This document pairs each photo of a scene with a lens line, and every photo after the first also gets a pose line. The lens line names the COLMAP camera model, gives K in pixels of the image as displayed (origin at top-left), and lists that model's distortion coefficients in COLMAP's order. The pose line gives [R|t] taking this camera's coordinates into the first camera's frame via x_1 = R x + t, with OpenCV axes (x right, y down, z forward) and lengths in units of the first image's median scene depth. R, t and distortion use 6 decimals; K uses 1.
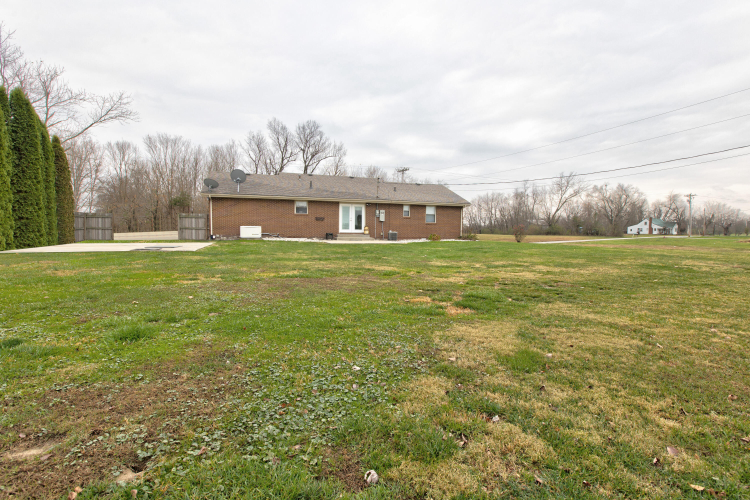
lens RADIAL K [[337.6, 0, 375.0], [0, 337.6, 250.0], [0, 0, 1]] dist [-0.001453, 0.000171]
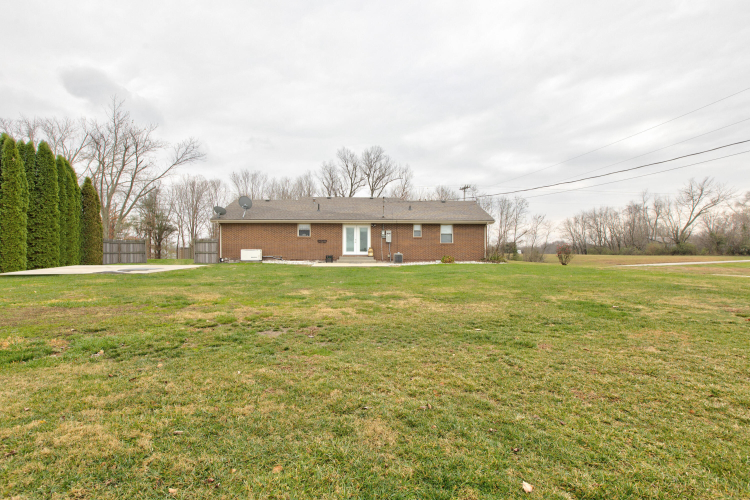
lens RADIAL K [[337.6, 0, 375.0], [0, 337.6, 250.0], [0, 0, 1]] dist [-0.001453, 0.000171]
pose [[0.958487, -0.012715, -0.284853, 0.234384], [-0.005957, 0.997894, -0.064588, -0.003369], [0.285075, 0.063604, 0.956393, 0.089629]]
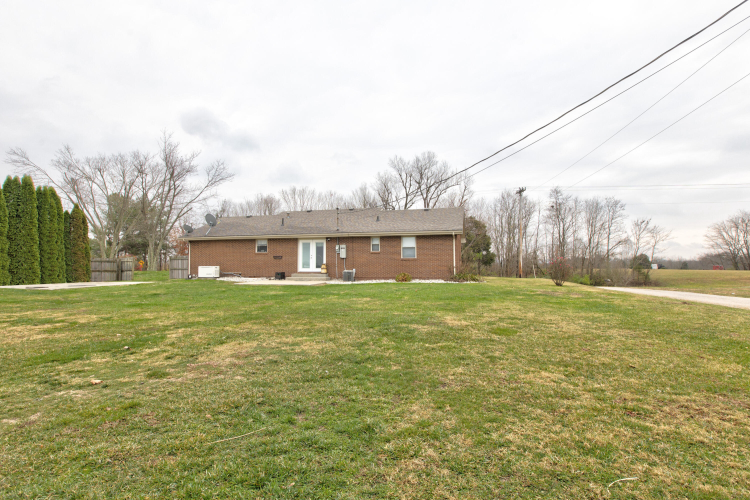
lens RADIAL K [[357.8, 0, 375.0], [0, 357.8, 250.0], [0, 0, 1]] dist [-0.001794, -0.000133]
pose [[0.838006, -0.036602, -0.544432, 0.536695], [-0.021694, 0.994724, -0.100268, -0.016003], [0.545229, 0.095836, 0.832791, 0.277940]]
